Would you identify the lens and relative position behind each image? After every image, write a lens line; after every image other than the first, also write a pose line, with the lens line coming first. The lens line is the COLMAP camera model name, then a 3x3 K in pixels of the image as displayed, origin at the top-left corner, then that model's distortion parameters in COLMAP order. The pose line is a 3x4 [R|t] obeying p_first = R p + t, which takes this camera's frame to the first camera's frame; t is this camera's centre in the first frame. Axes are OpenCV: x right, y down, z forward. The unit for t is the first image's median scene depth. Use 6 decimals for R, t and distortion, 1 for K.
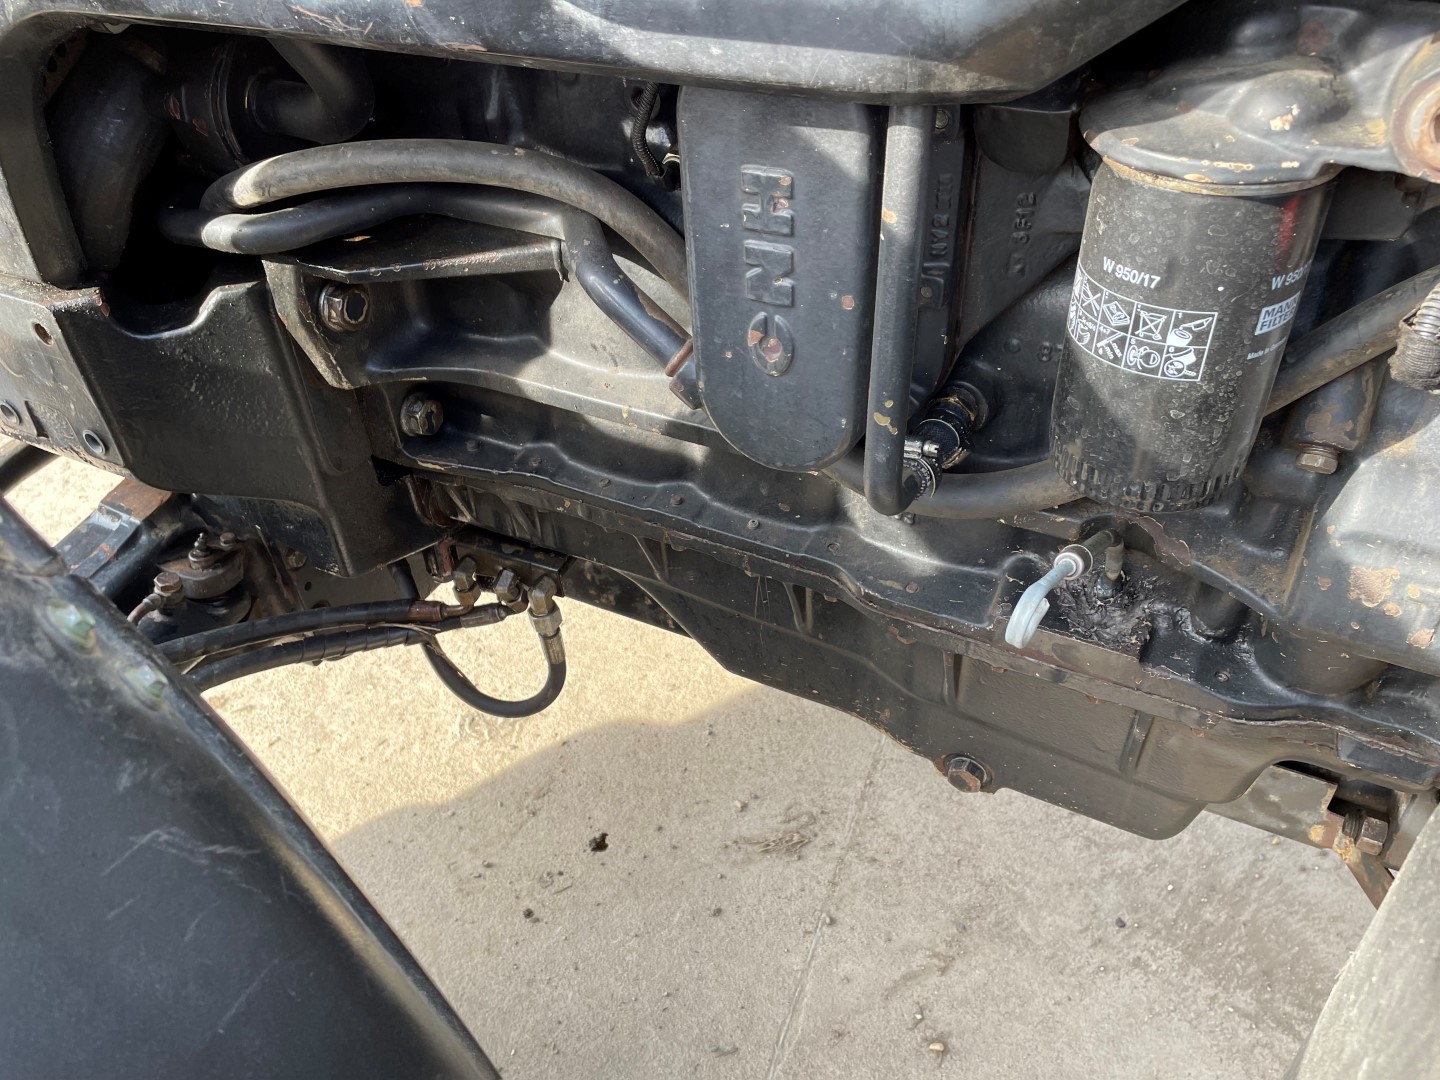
lens RADIAL K [[1094.6, 0, 718.2], [0, 1094.6, 541.6], [0, 0, 1]] dist [0.076613, -0.102204]
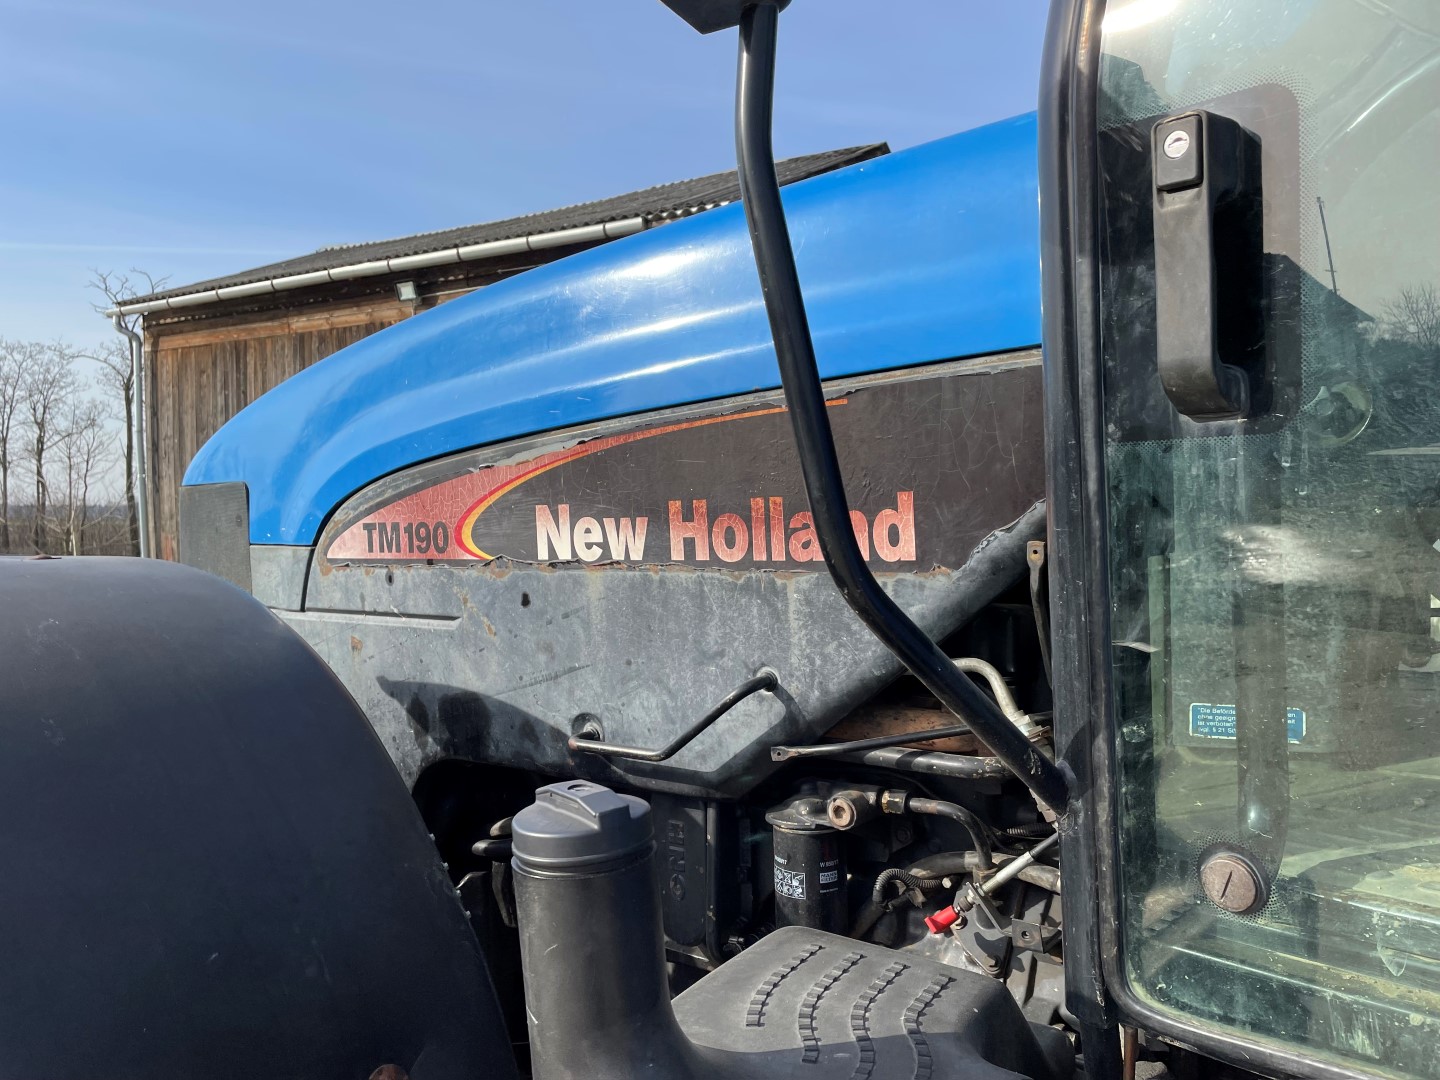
lens RADIAL K [[1094.6, 0, 718.4], [0, 1094.6, 541.2], [0, 0, 1]] dist [0.076613, -0.102204]
pose [[0.988057, 0.035276, -0.149996, 0.517676], [-0.119505, 0.789940, -0.601427, 0.755607], [0.097272, 0.612169, 0.784721, -1.610726]]
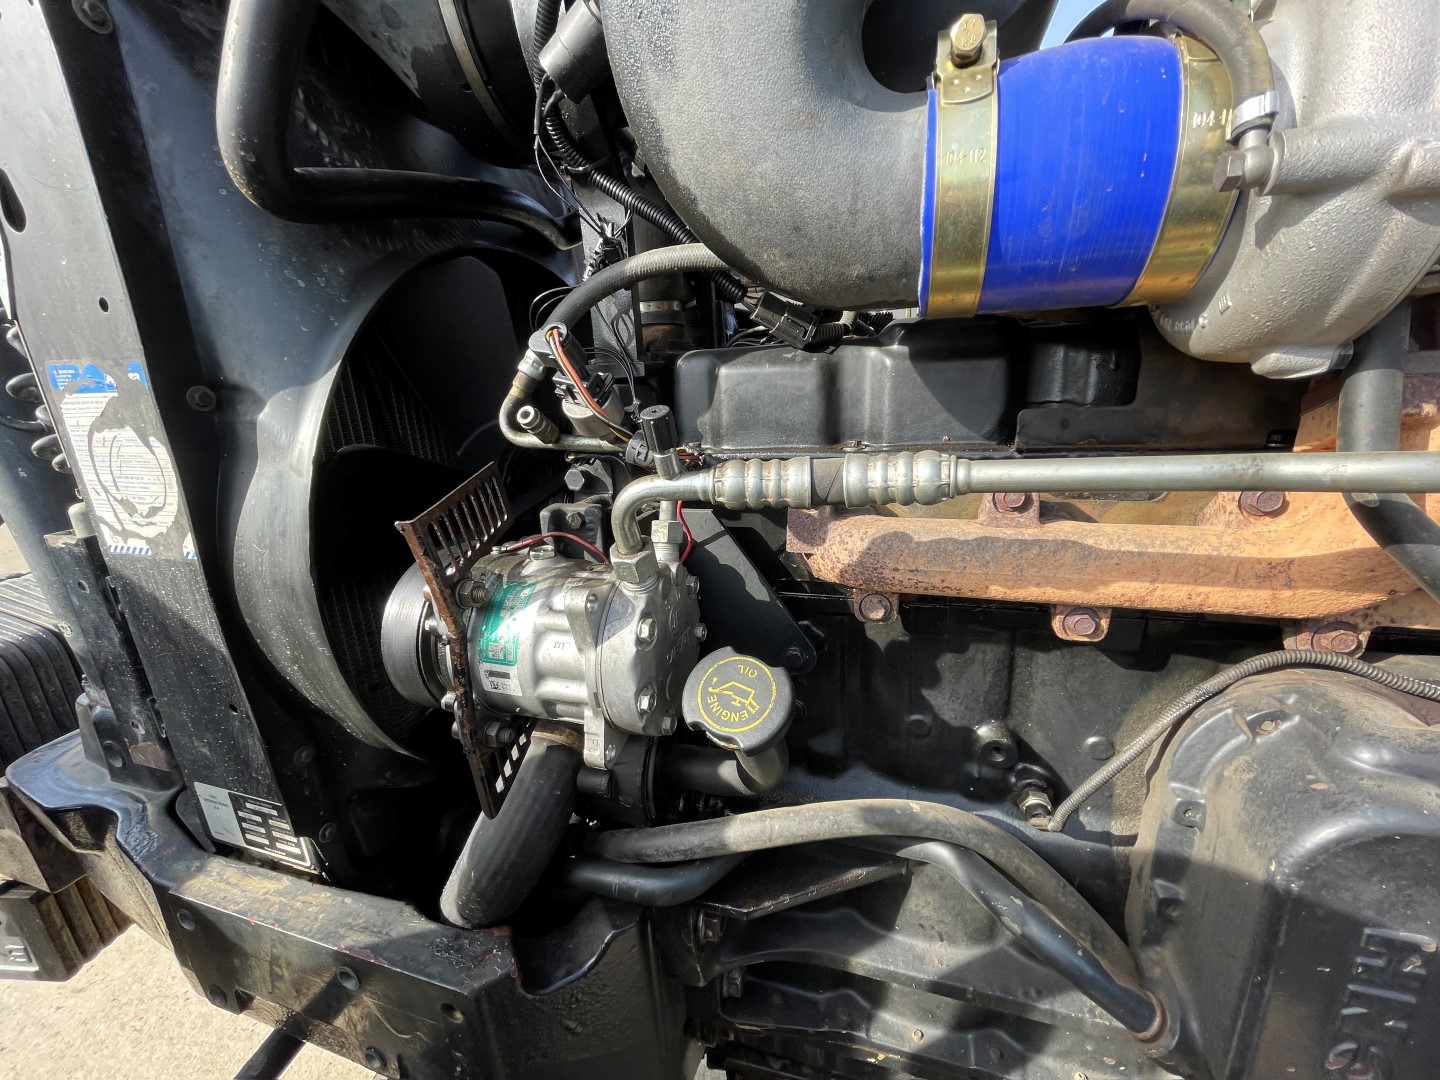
lens RADIAL K [[587.6, 0, 720.1], [0, 587.6, 538.3], [0, 0, 1]] dist [-0.000374, -0.000040]
pose [[0.984426, -0.055805, 0.166707, -0.600673], [0.118950, 0.909687, -0.397894, -0.484370], [-0.129446, 0.411527, 0.902158, 0.393601]]
